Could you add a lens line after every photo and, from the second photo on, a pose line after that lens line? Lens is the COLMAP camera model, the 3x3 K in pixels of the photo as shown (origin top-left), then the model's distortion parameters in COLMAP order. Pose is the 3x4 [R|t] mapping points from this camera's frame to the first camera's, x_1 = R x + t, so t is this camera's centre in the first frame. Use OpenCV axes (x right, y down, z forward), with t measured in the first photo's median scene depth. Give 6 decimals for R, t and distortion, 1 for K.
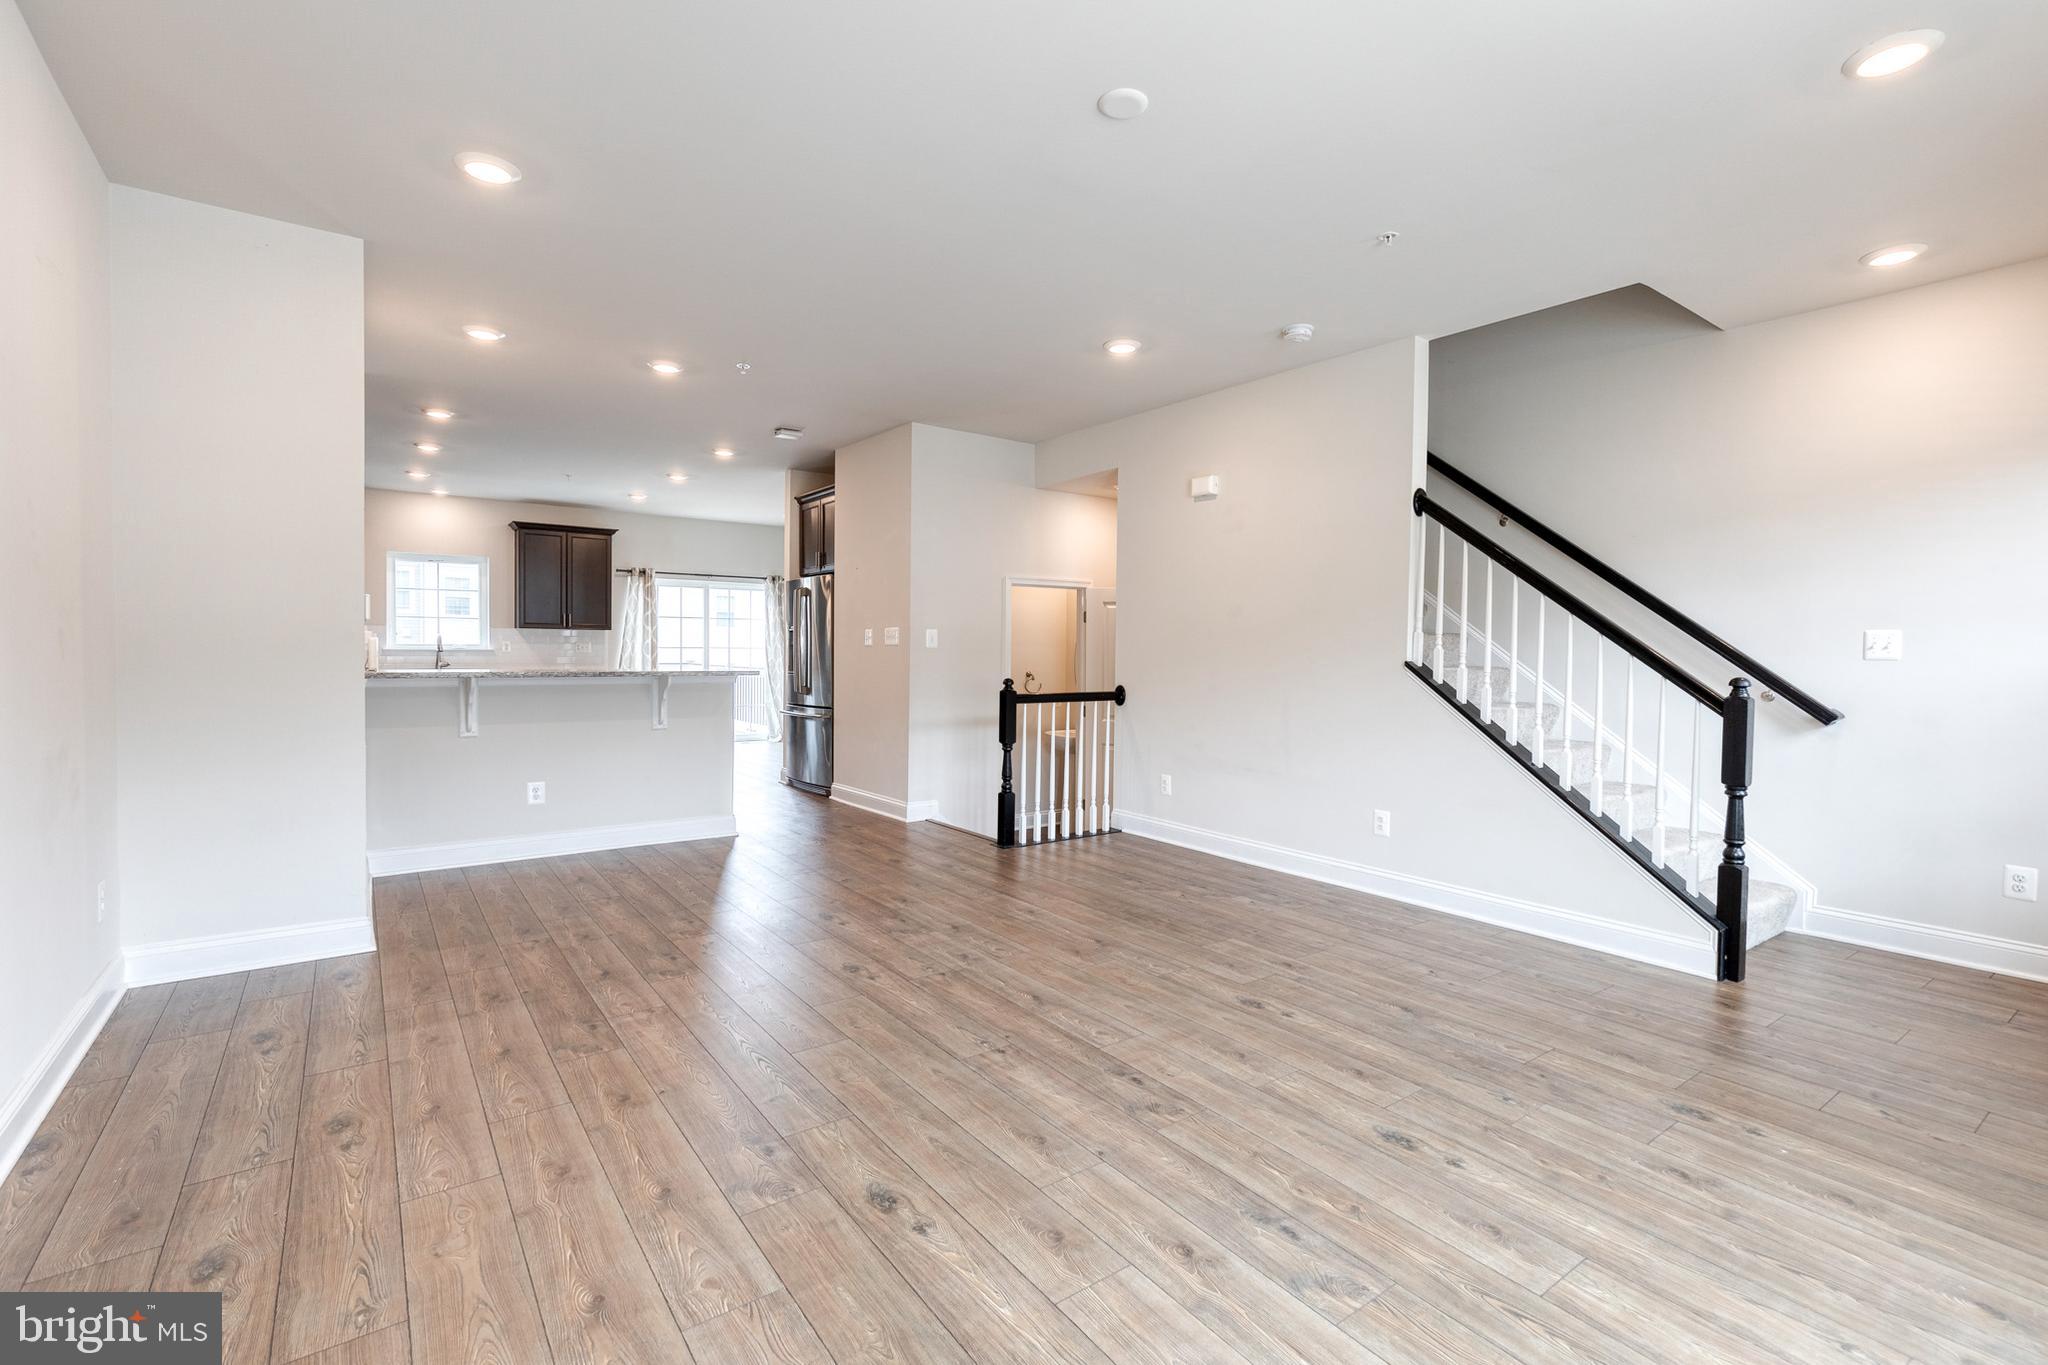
lens RADIAL K [[924.2, 0, 1046.2], [0, 924.2, 673.2], [0, 0, 1]] dist [0.008442, -0.001359]
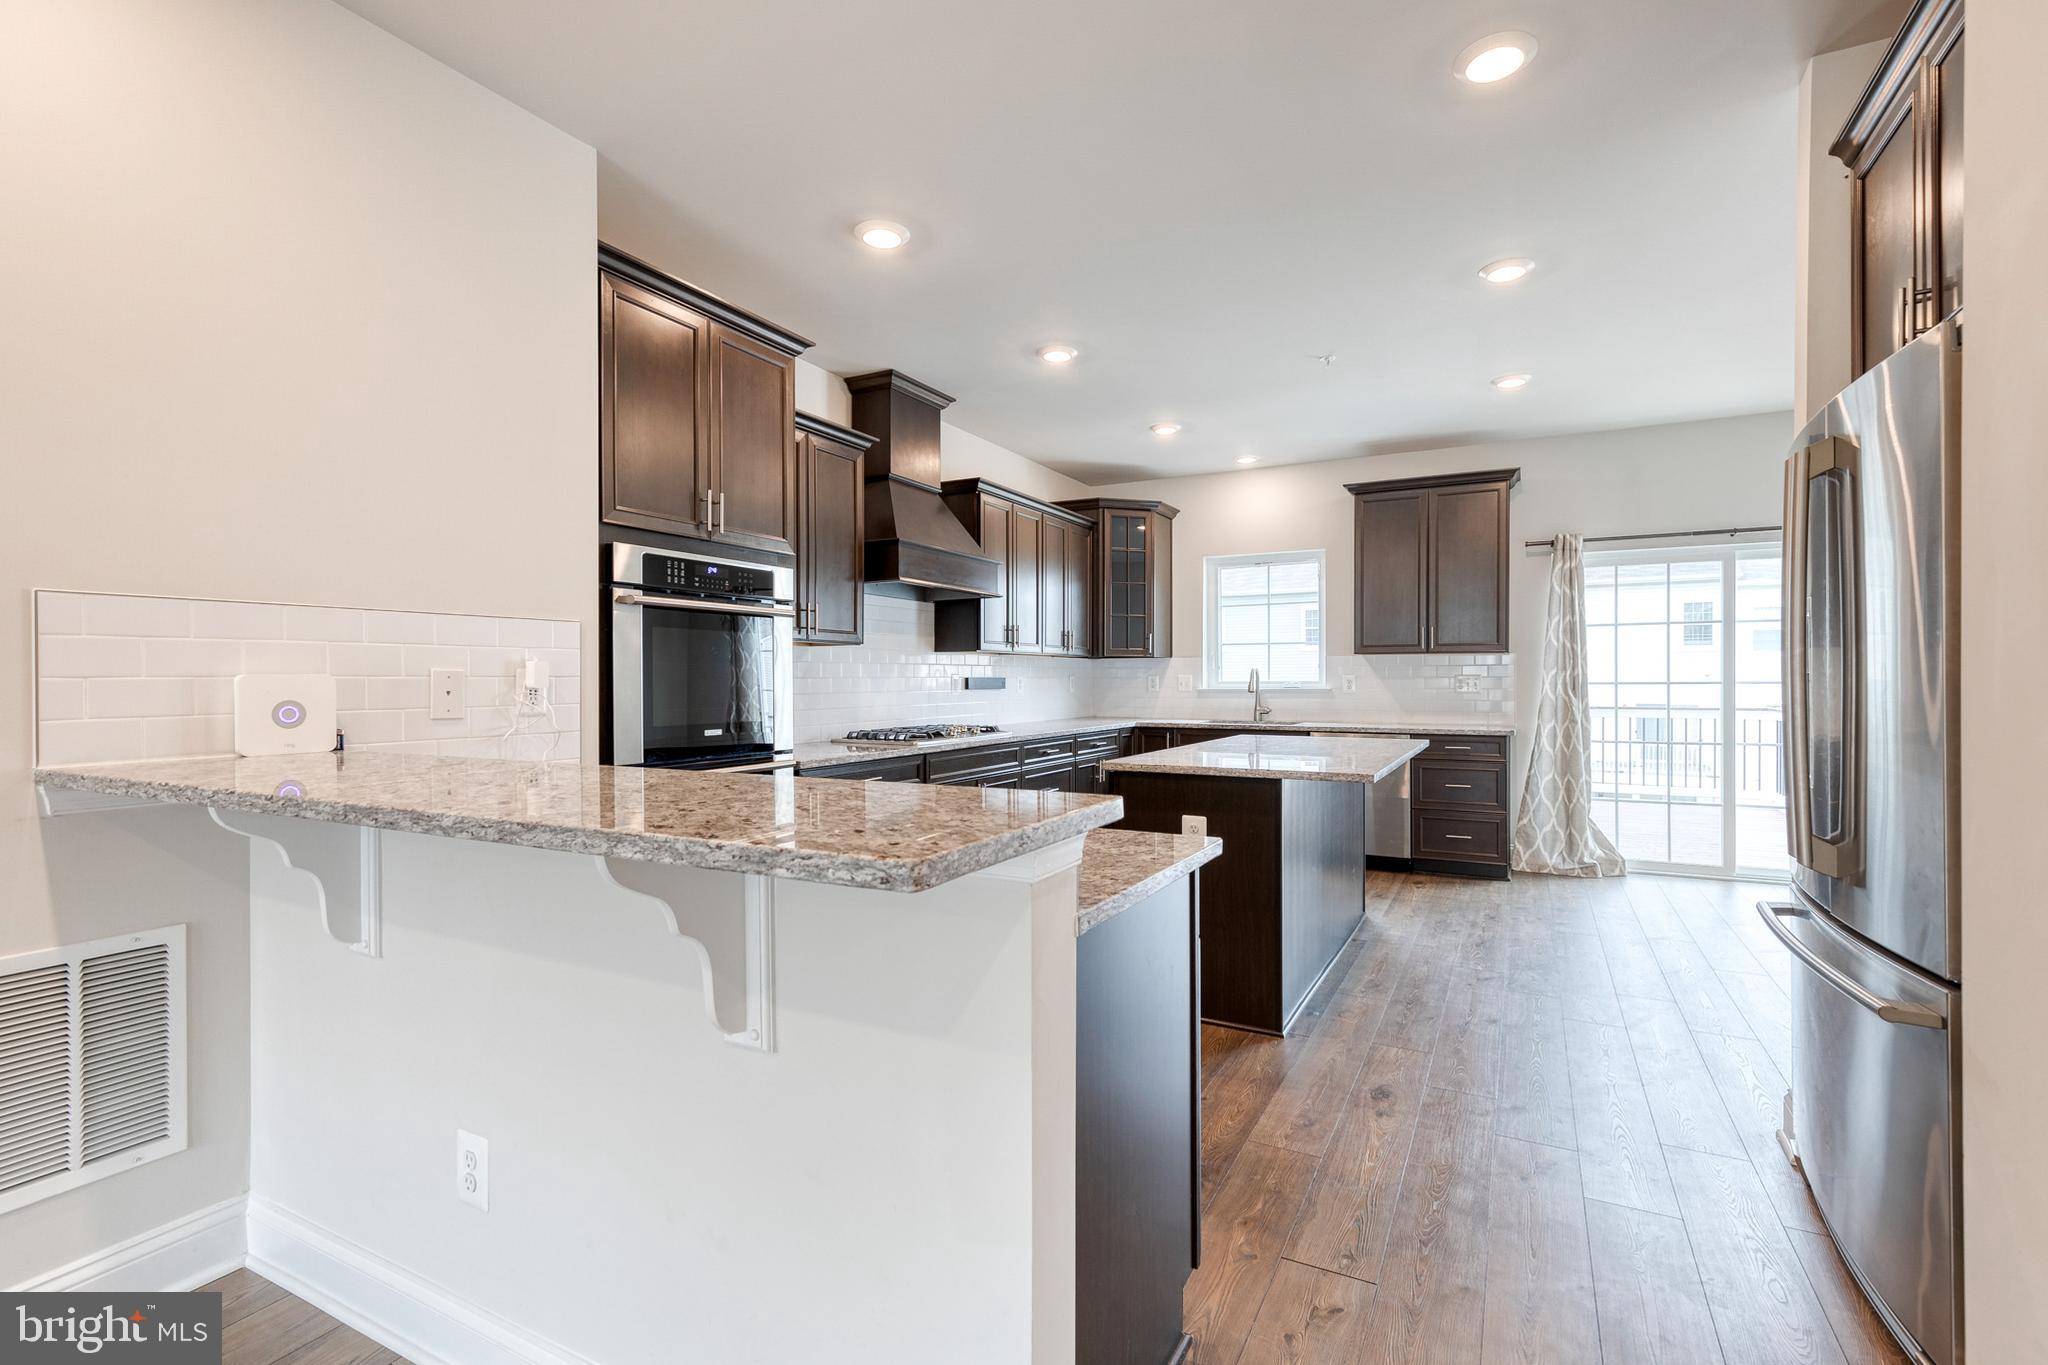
lens RADIAL K [[924.2, 0, 1046.9], [0, 924.2, 685.2], [0, 0, 1]] dist [0.008442, -0.001359]
pose [[0.433116, -0.005961, -0.901318, -0.222934], [-0.015711, 0.999776, -0.014162, -0.035717], [0.901201, 0.020294, 0.432926, 1.221743]]
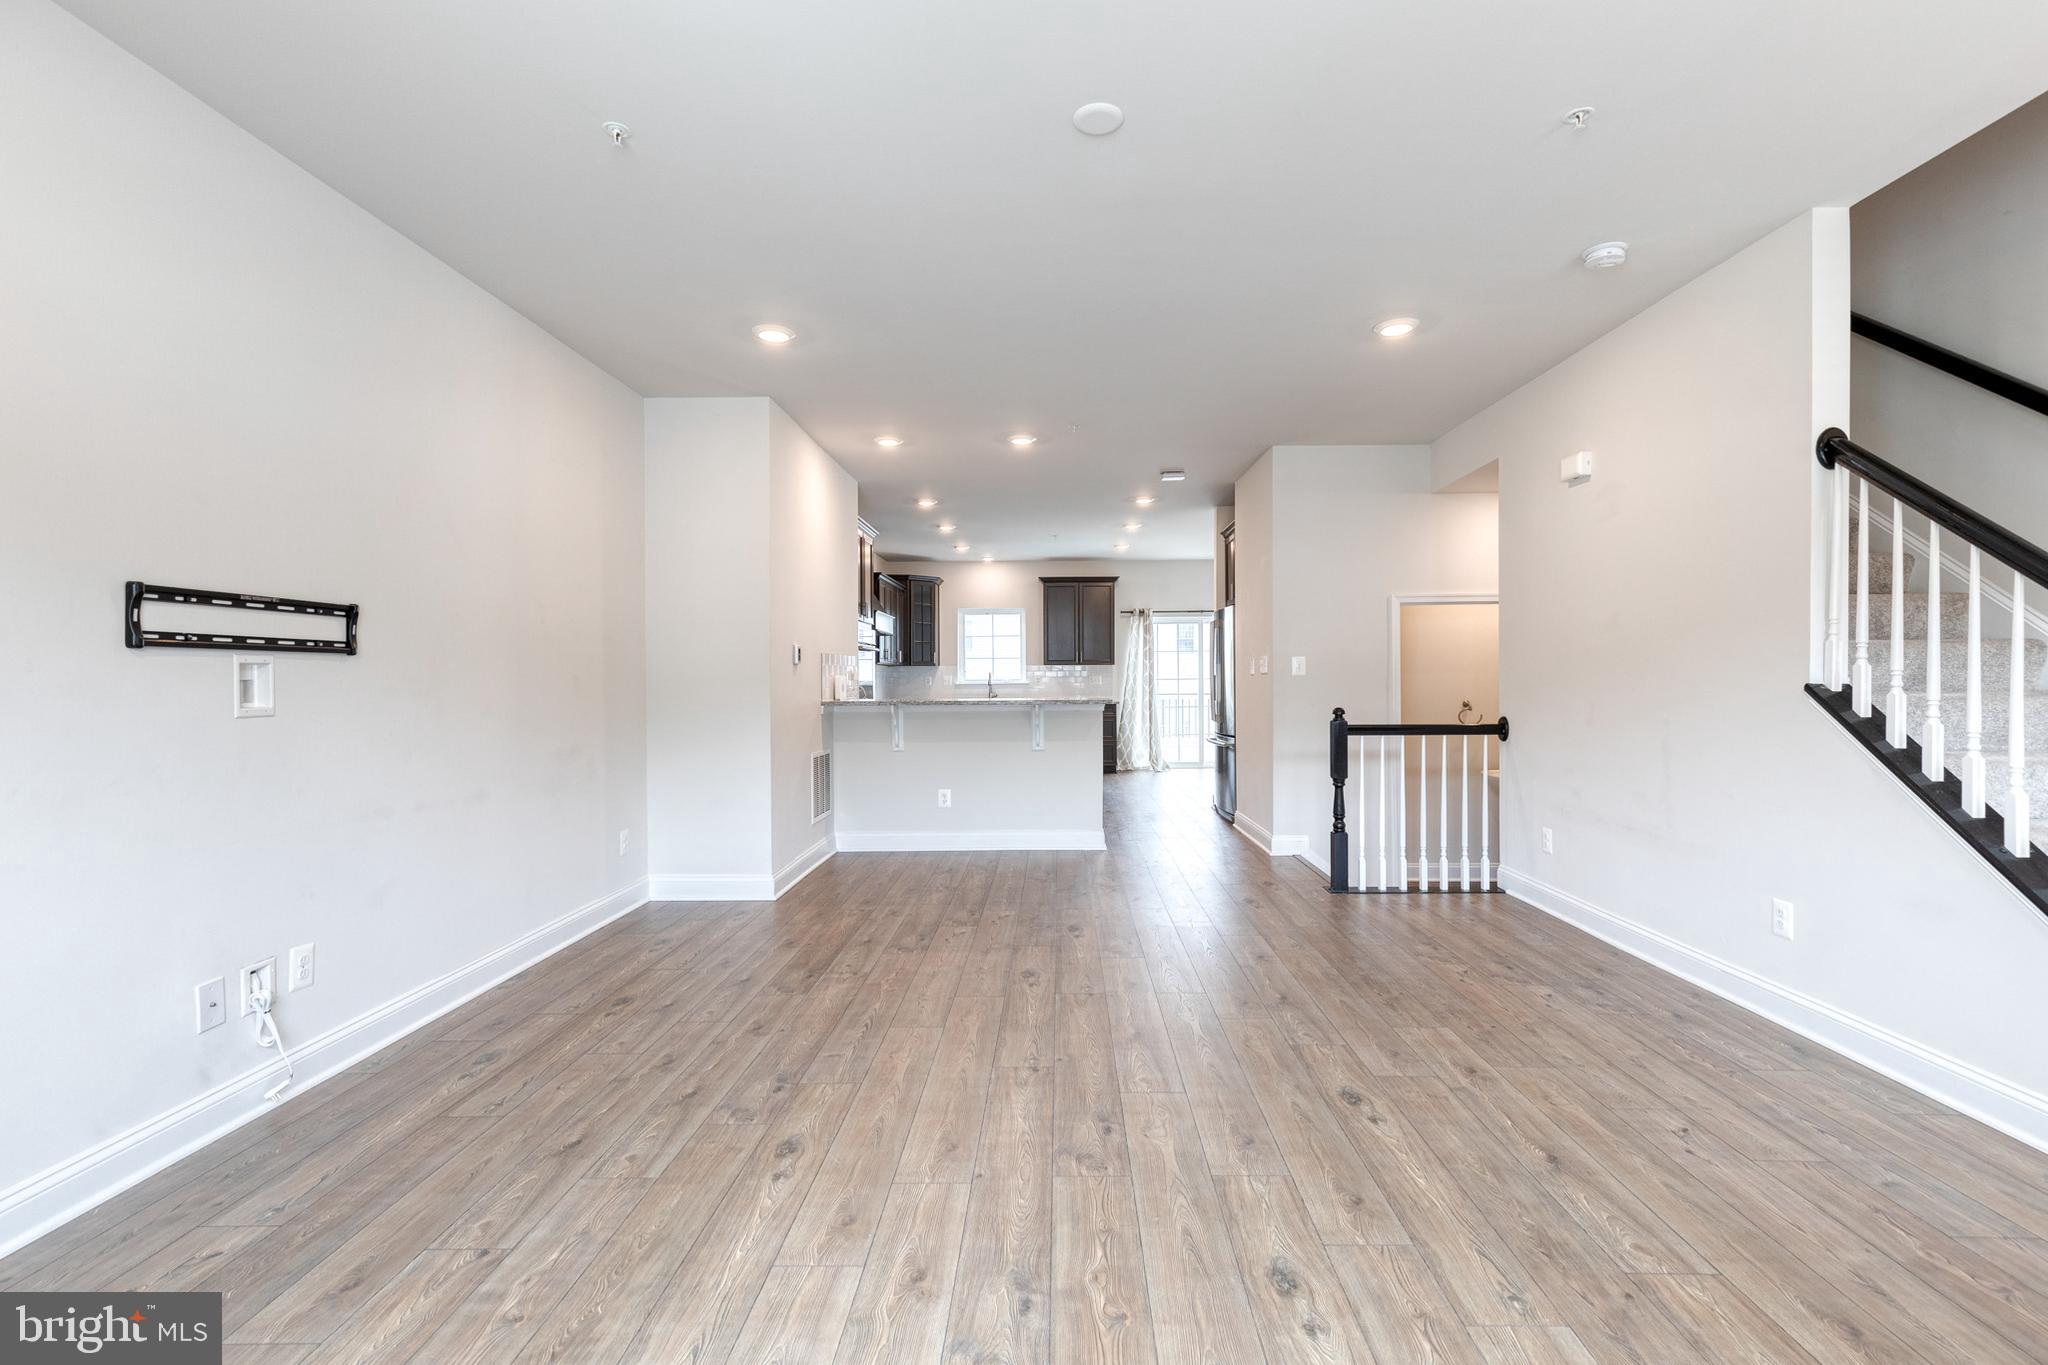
lens RADIAL K [[924.2, 0, 1047.5], [0, 924.2, 681.4], [0, 0, 1]] dist [0.008442, -0.001359]
pose [[0.792455, -0.013199, -0.609788, 0.371222], [-0.001578, 0.999718, -0.023690, 0.002537], [0.609929, 0.019735, 0.792210, 0.119228]]
